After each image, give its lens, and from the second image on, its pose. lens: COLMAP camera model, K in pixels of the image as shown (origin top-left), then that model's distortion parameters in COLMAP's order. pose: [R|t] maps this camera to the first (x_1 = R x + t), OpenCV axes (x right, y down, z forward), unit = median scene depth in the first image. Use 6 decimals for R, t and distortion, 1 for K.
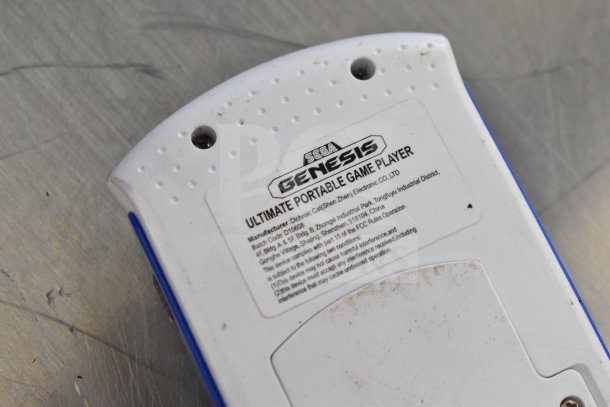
lens RADIAL K [[1358.3, 0, 303.6], [0, 1358.3, 200.9], [0, 0, 1]] dist [0.052624, 0.000000]
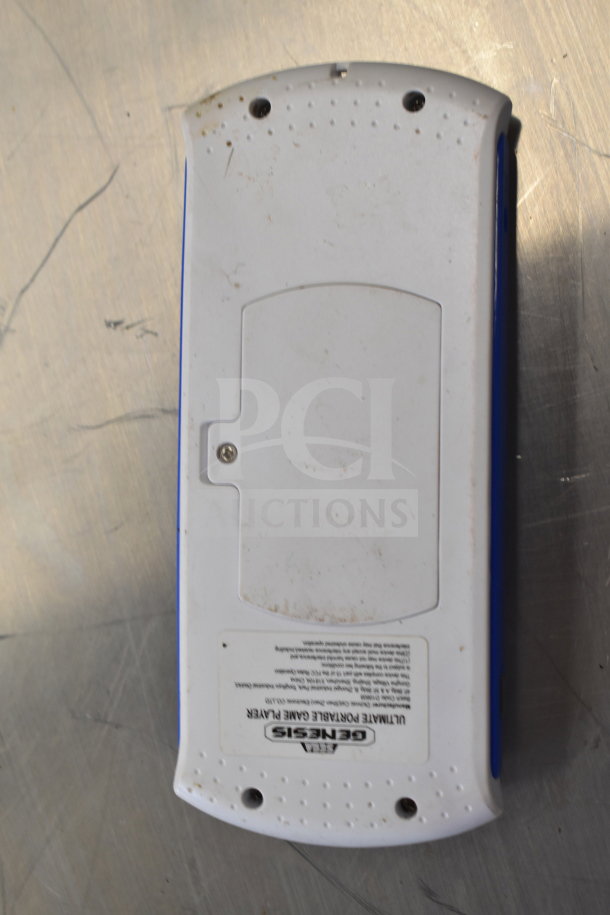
lens RADIAL K [[1801.7, 0, 309.6], [0, 1801.7, 458.4], [0, 0, 1]] dist [0.024852, 0.000000]
pose [[-0.889278, -0.440774, 0.122074, -0.057805], [0.453984, -0.883081, 0.118600, -0.004518], [0.055525, 0.160888, 0.985410, -0.521900]]
